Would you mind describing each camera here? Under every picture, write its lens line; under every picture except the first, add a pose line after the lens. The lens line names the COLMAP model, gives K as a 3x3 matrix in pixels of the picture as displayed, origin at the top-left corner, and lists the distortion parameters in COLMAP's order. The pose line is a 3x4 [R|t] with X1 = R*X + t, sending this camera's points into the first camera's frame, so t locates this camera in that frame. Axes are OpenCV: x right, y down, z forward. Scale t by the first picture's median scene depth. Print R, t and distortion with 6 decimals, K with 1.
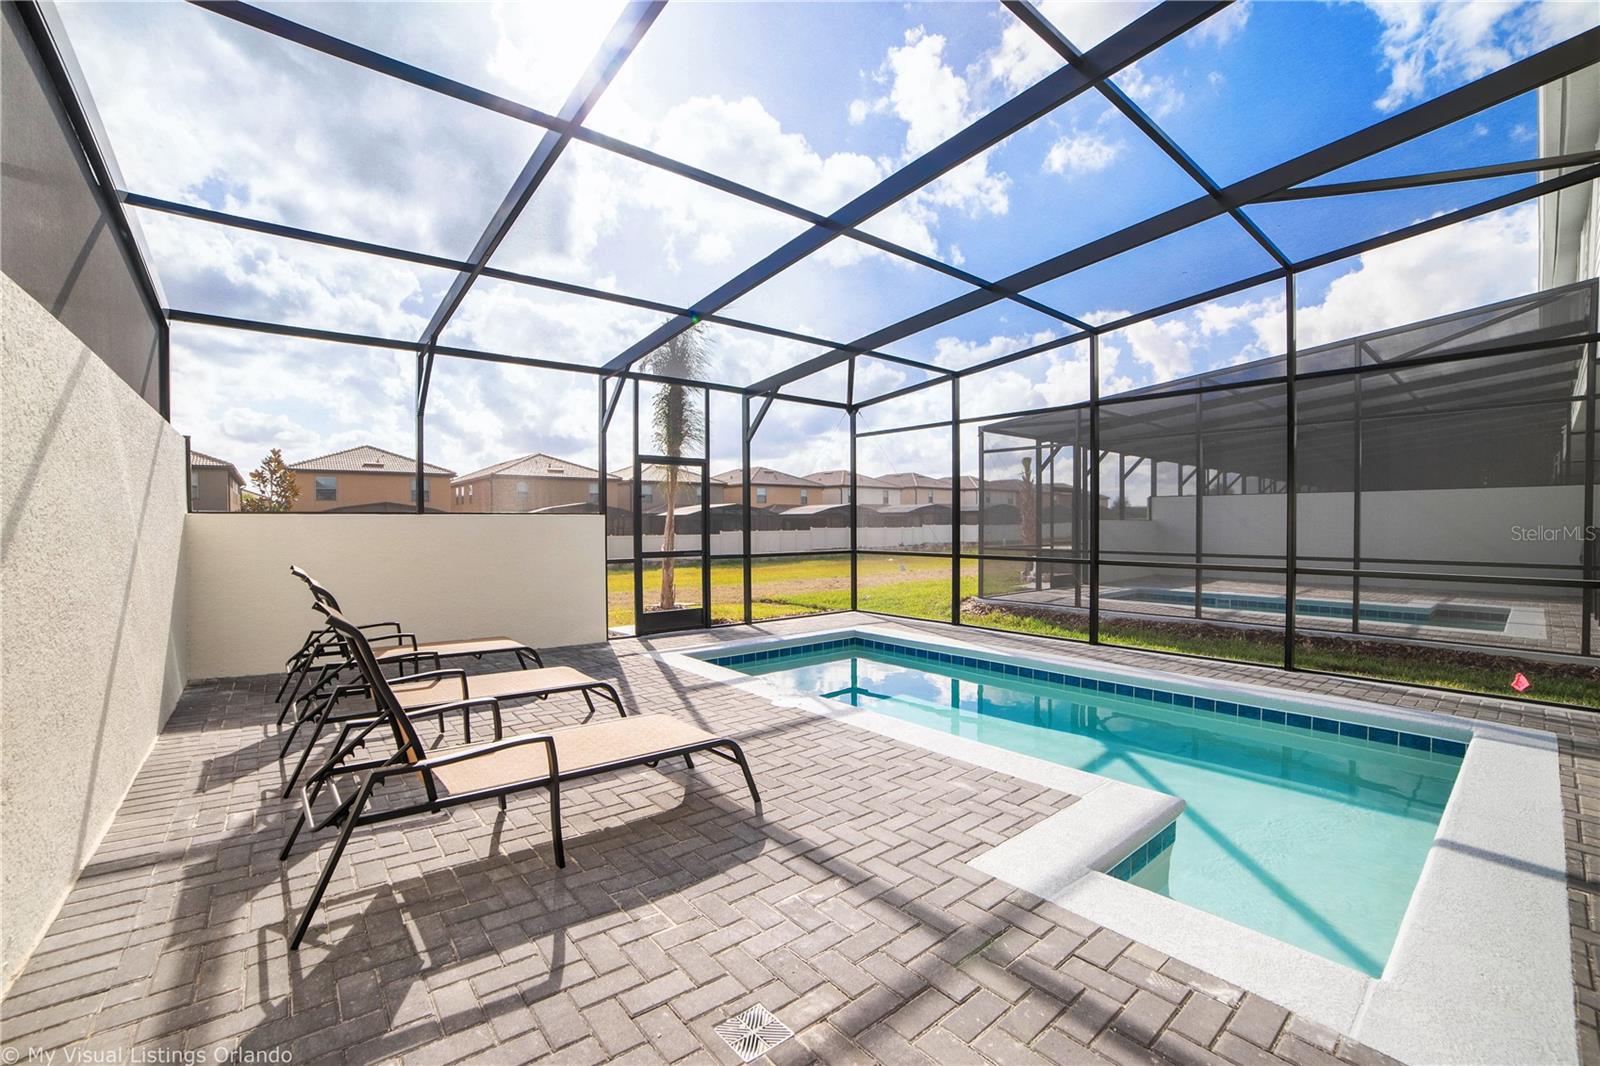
lens RADIAL K [[656.4, 0, 800.0], [0, 656.4, 533.0], [0, 0, 1]] dist [-0.058720, -0.000132]
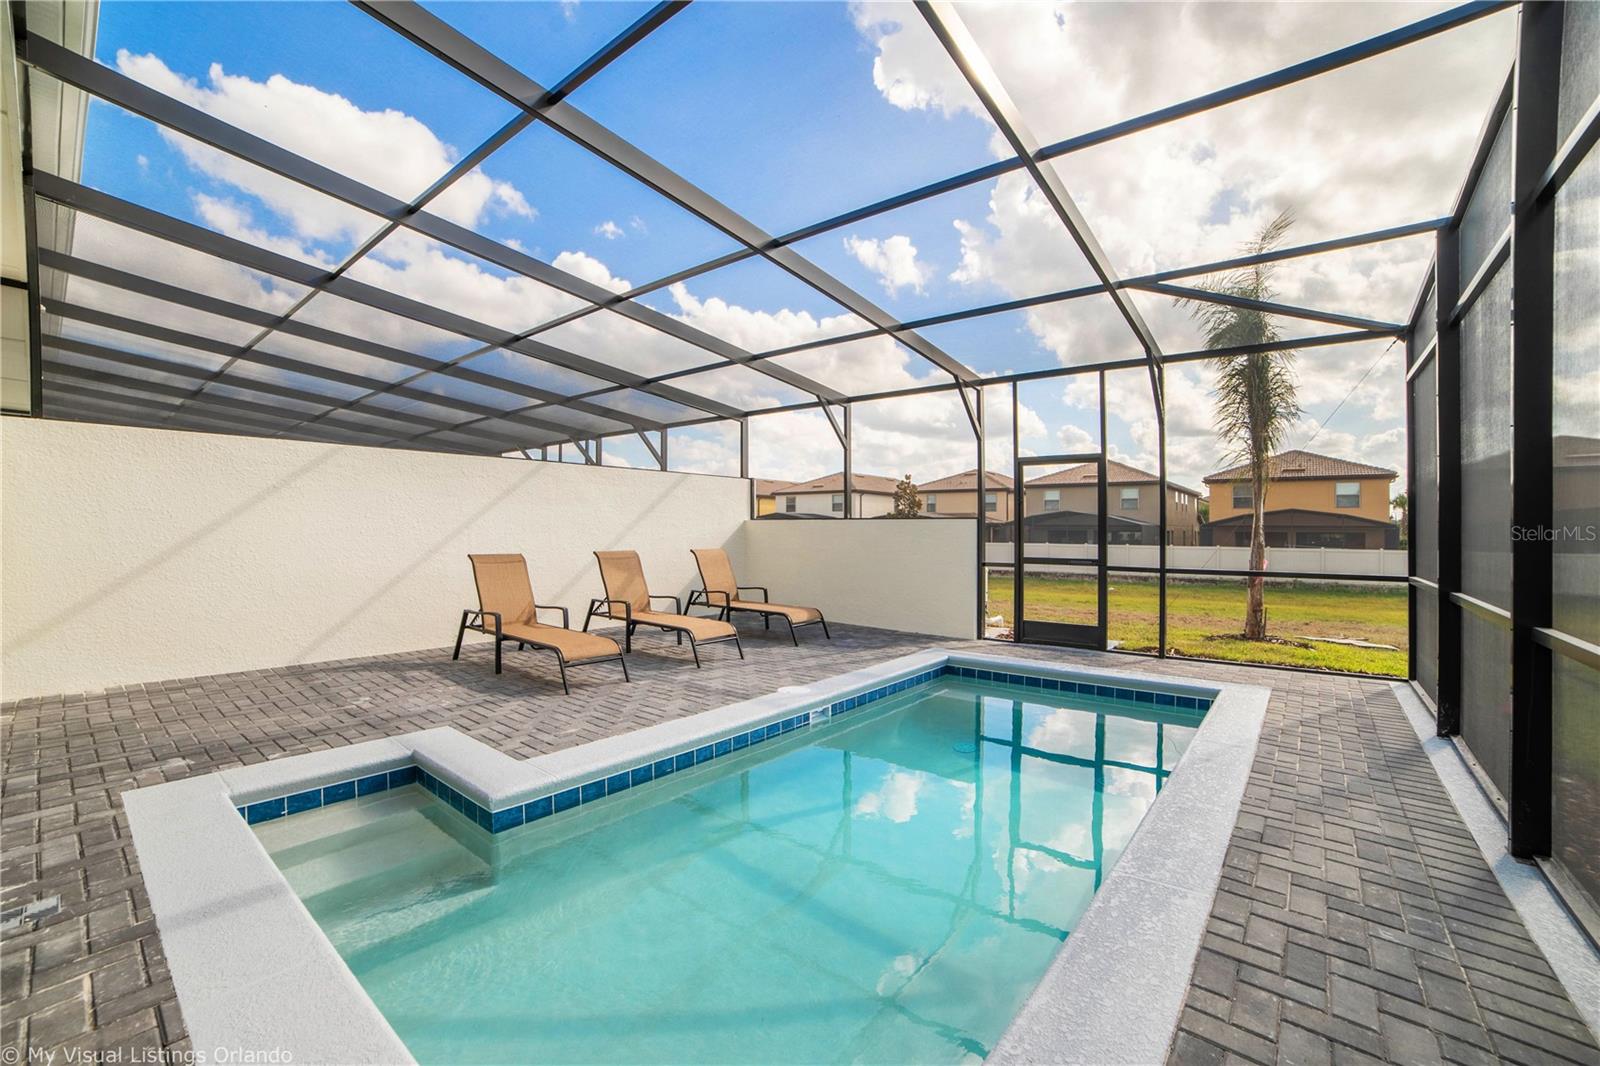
lens RADIAL K [[656.4, 0, 800.0], [0, 656.4, 533.0], [0, 0, 1]] dist [-0.058720, -0.000132]
pose [[0.203214, 0.008837, -0.979094, 1.386141], [-0.019429, 0.999799, 0.004991, -0.011752], [0.978942, 0.018008, 0.203345, 1.032555]]
